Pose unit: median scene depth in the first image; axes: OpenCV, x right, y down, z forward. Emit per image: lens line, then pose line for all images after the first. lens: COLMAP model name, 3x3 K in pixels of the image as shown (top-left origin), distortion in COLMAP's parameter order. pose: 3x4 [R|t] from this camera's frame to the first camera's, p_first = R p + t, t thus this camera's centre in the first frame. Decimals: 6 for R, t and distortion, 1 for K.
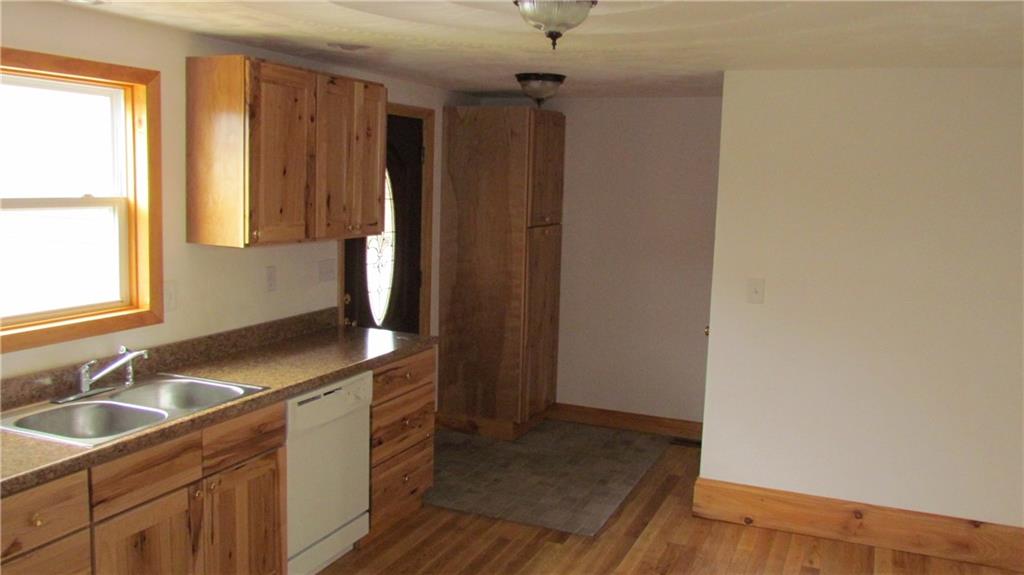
lens RADIAL K [[877.5, 0, 512.0], [0, 877.5, 287.5], [0, 0, 1]] dist [-0.013678, -0.009521]
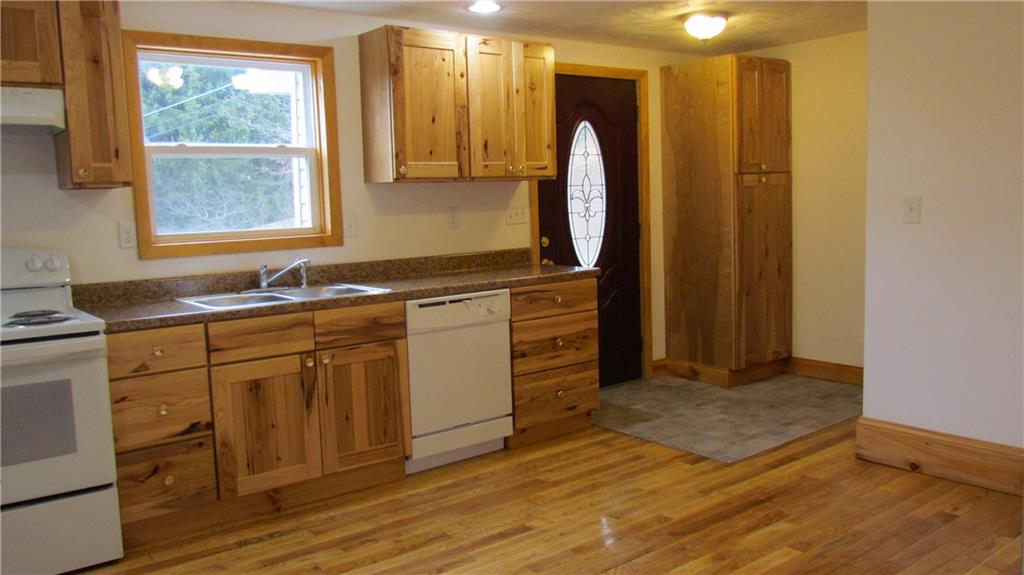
lens RADIAL K [[830.7, 0, 512.0], [0, 830.7, 287.5], [0, 0, 1]] dist [-0.035218, 0.014715]
pose [[0.871155, -0.005967, -0.490971, 0.346097], [-0.001479, 0.999890, -0.014778, 0.101112], [0.491005, 0.013600, 0.871051, 0.059740]]
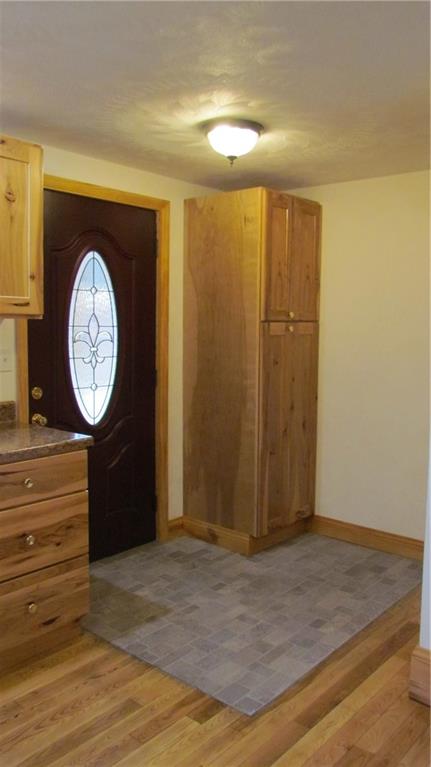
lens RADIAL K [[622.2, 0, 219.4], [0, 622.2, 387.0], [0, 0, 1]] dist [-0.035218, 0.014715]
pose [[0.954723, 0.011393, -0.297279, 0.221926], [-0.020849, 0.999372, -0.028657, 0.024262], [0.296766, 0.033557, 0.954361, 0.499569]]
